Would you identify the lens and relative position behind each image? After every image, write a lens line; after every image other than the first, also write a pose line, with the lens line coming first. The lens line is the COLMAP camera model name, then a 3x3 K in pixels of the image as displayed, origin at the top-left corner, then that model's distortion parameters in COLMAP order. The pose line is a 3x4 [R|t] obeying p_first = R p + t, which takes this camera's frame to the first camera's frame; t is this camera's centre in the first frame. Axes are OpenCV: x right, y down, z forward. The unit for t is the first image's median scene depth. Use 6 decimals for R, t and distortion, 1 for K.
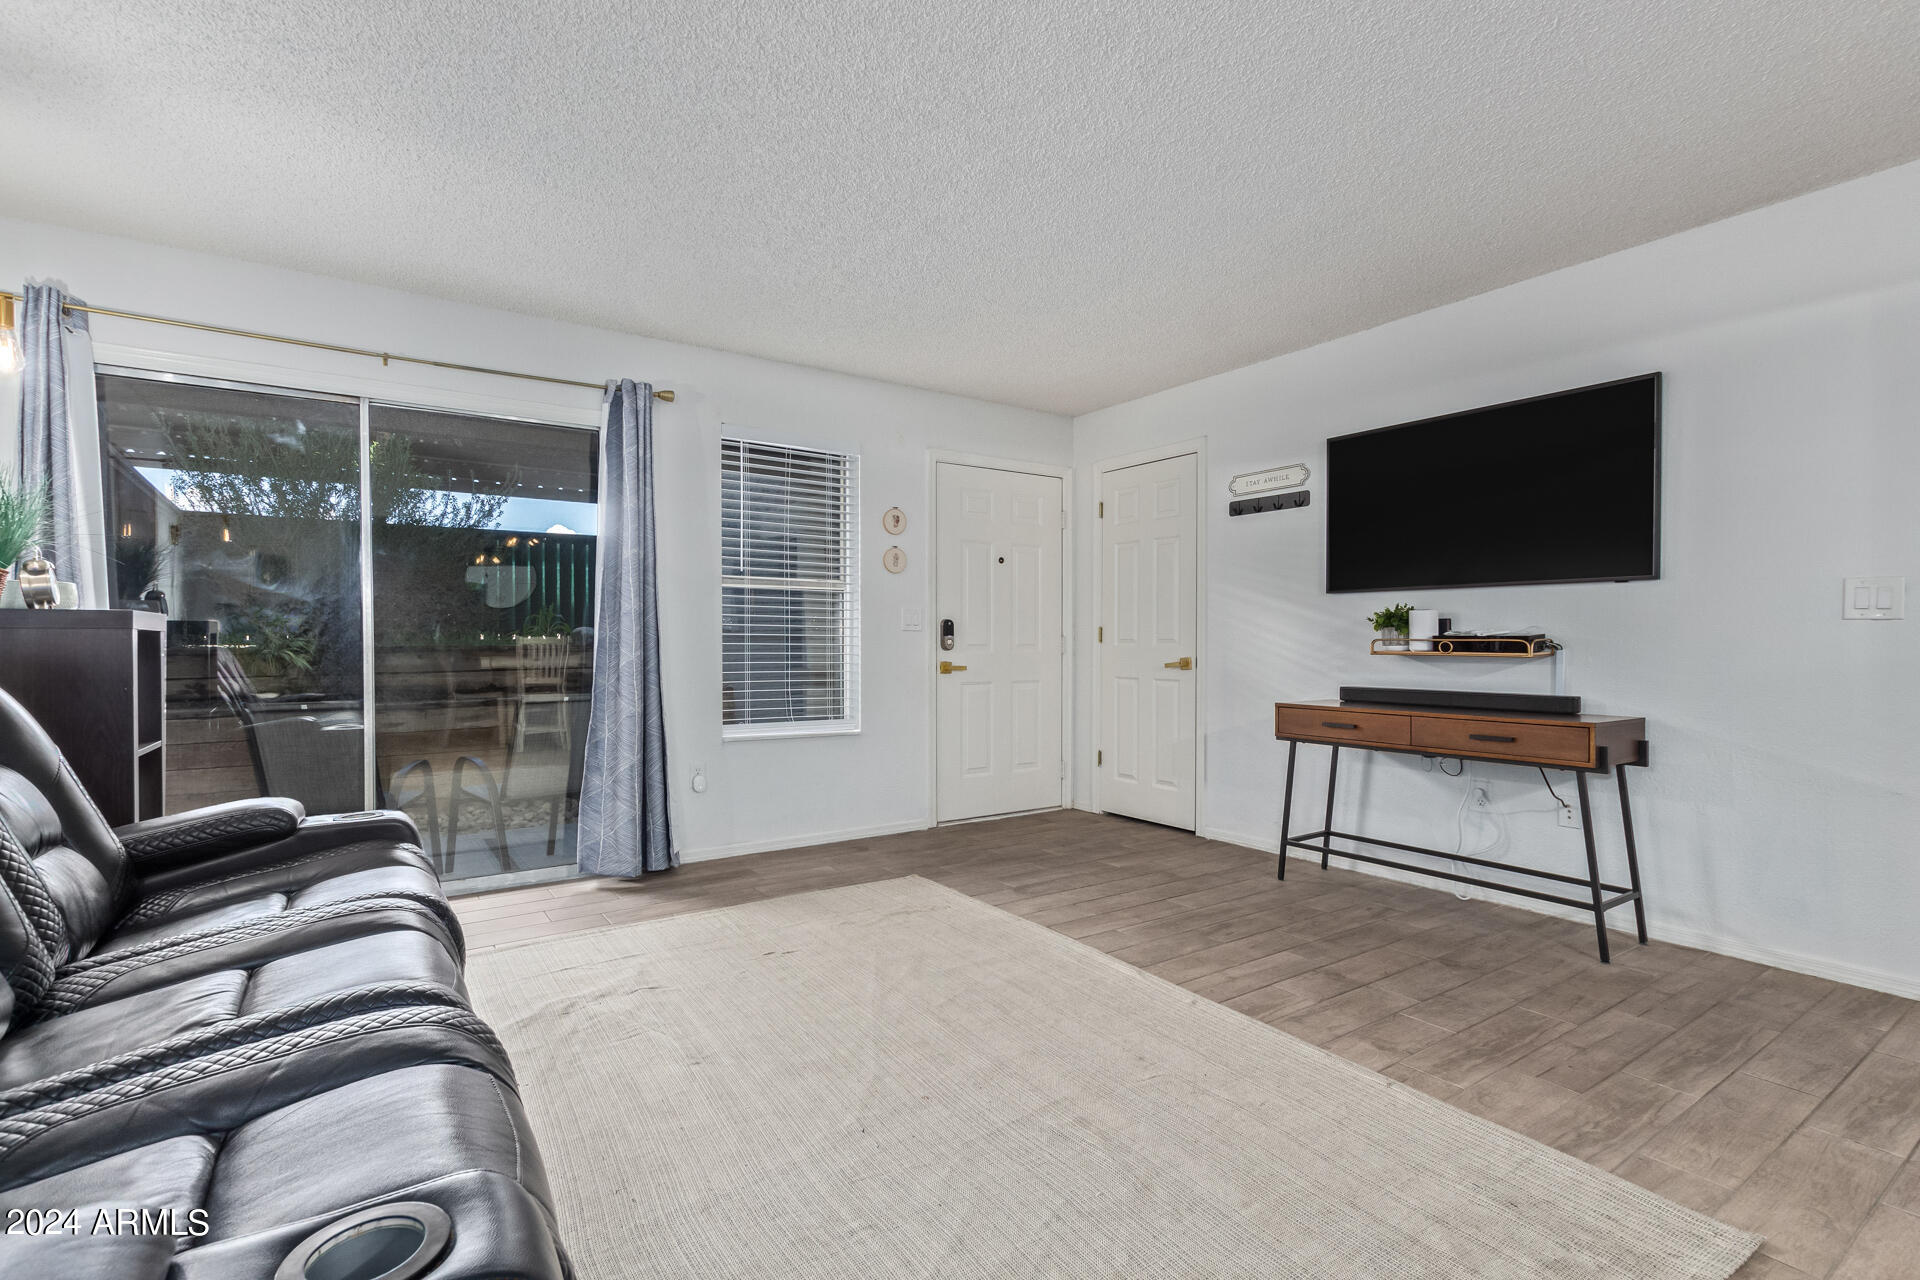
lens RADIAL K [[896.8, 0, 955.6], [0, 896.8, 650.1], [0, 0, 1]] dist [0.004152, 0.000492]
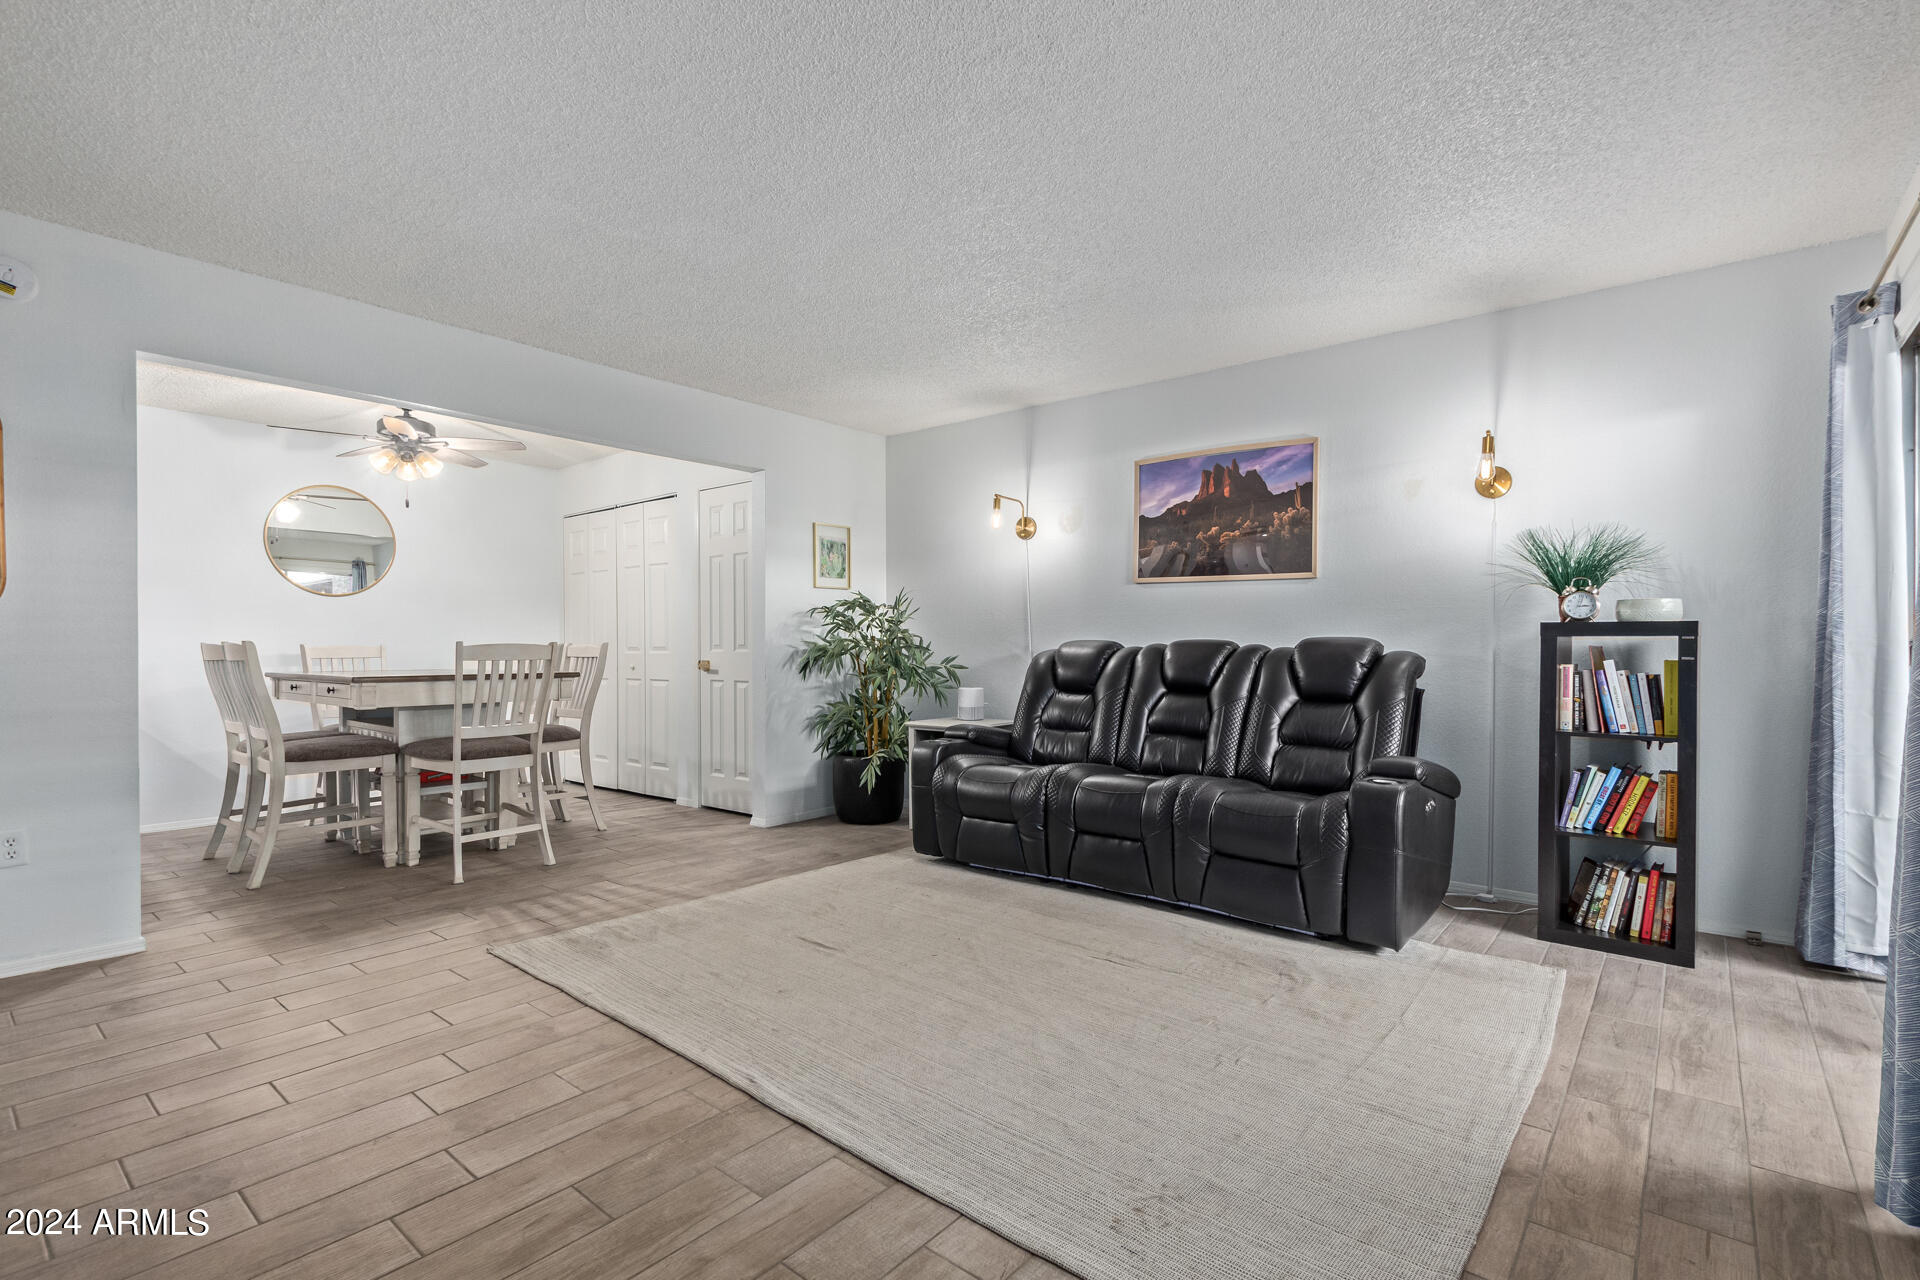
lens RADIAL K [[858.9, 0, 952.5], [0, 858.9, 654.8], [0, 0, 1]] dist [0.003375, 0.000401]
pose [[-0.960348, 0.005560, -0.278750, 0.172471], [0.000242, 0.999817, 0.019107, -0.013270], [0.278805, 0.018282, -0.960174, 1.238246]]
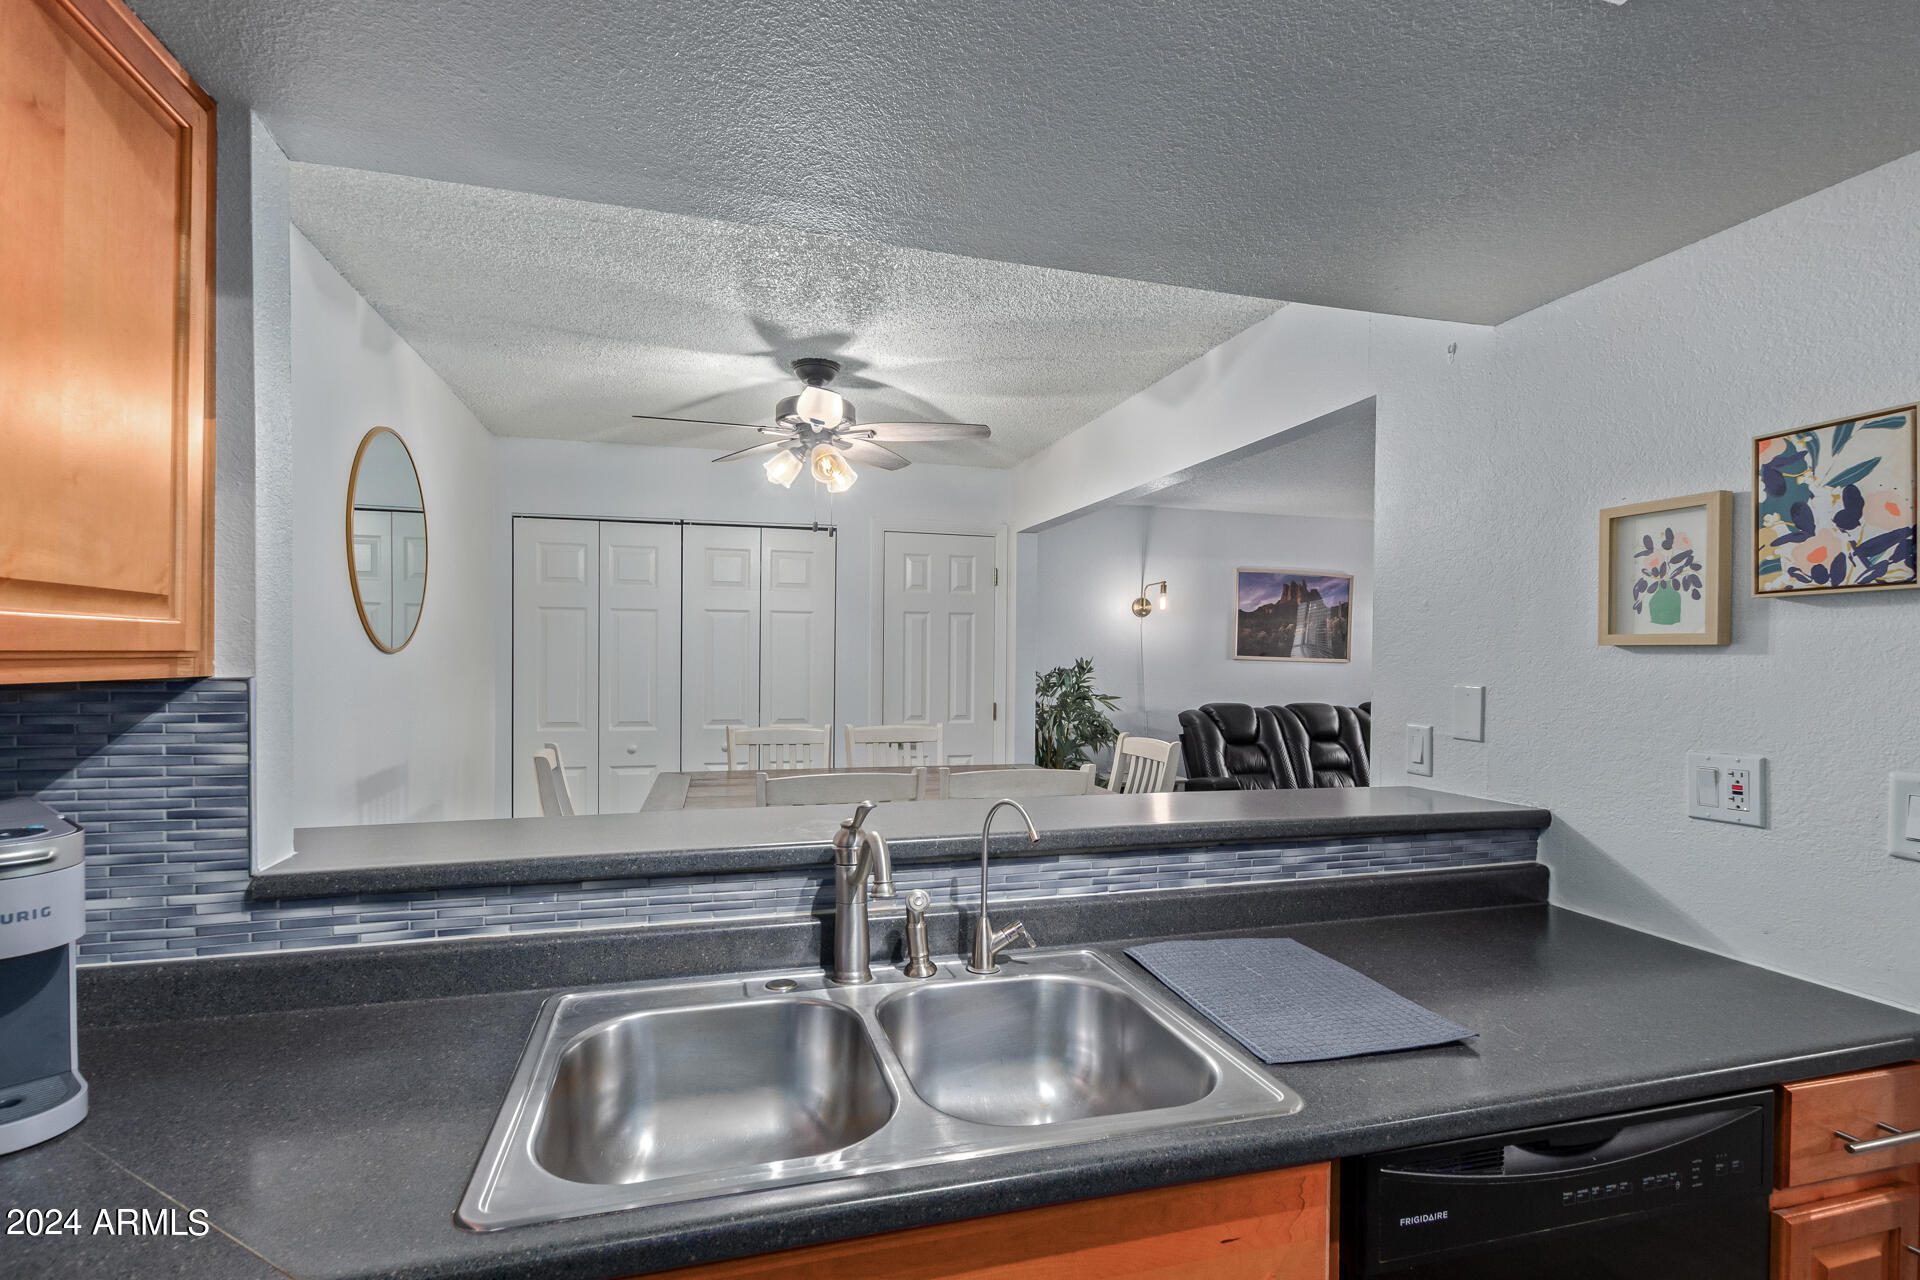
lens RADIAL K [[891.0, 0, 948.2], [0, 891.0, 663.3], [0, 0, 1]] dist [0.030889, 0.000001]
pose [[-0.343988, 0.004897, -0.938961, 1.361528], [-0.014200, 0.999845, 0.010417, -0.092627], [0.938867, 0.016917, -0.343865, 0.224024]]
